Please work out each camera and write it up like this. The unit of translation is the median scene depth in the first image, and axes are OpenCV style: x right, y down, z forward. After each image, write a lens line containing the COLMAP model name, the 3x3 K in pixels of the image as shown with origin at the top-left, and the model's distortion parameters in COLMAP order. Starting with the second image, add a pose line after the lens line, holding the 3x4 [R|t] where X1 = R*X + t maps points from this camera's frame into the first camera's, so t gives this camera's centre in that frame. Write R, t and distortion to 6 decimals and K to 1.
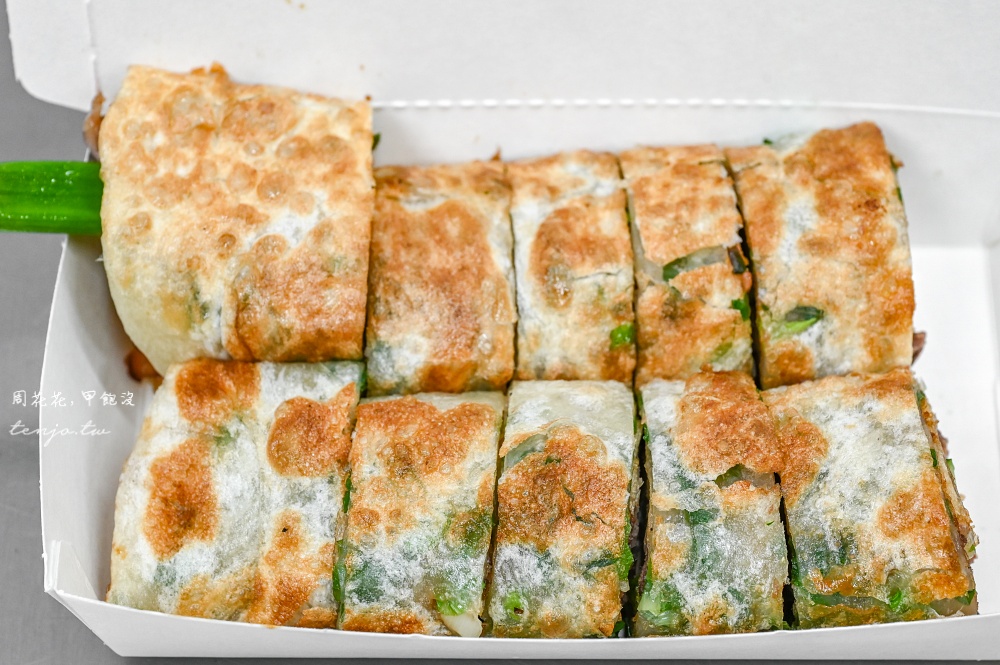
lens RADIAL K [[2838.5, 0, 499.7], [0, 2838.5, 333.5], [0, 0, 1]] dist [0.145543, 0.000000]
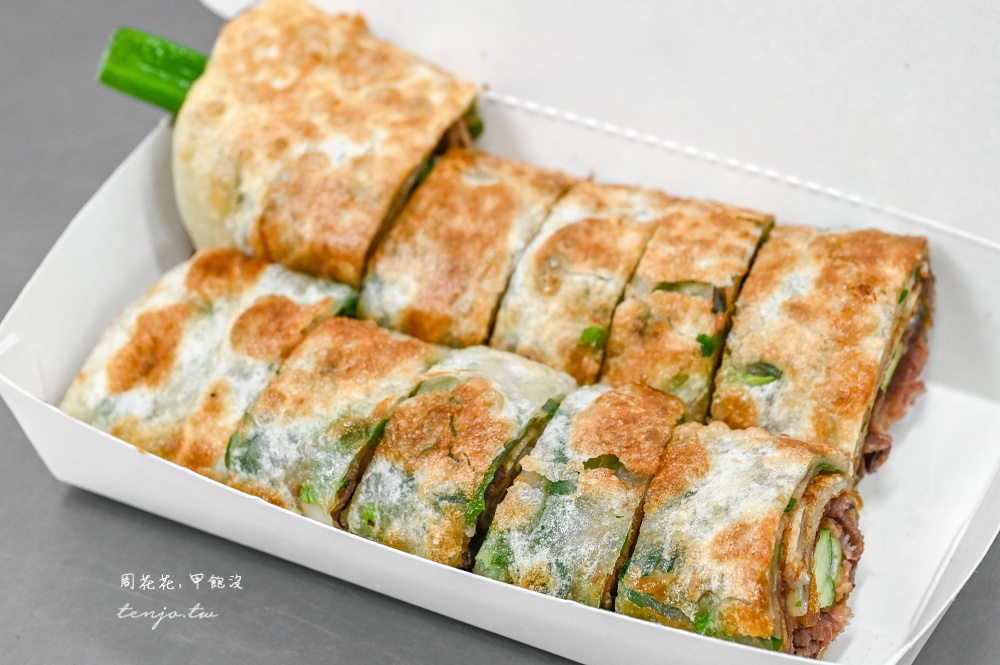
lens RADIAL K [[3143.0, 0, 500.8], [0, 3143.0, 331.6], [0, 0, 1]] dist [0.162053, 0.000000]
pose [[0.906627, 0.289103, -0.307321, 0.363690], [-0.335274, 0.935824, -0.108743, 0.134159], [0.256161, 0.201626, 0.945372, -0.084395]]
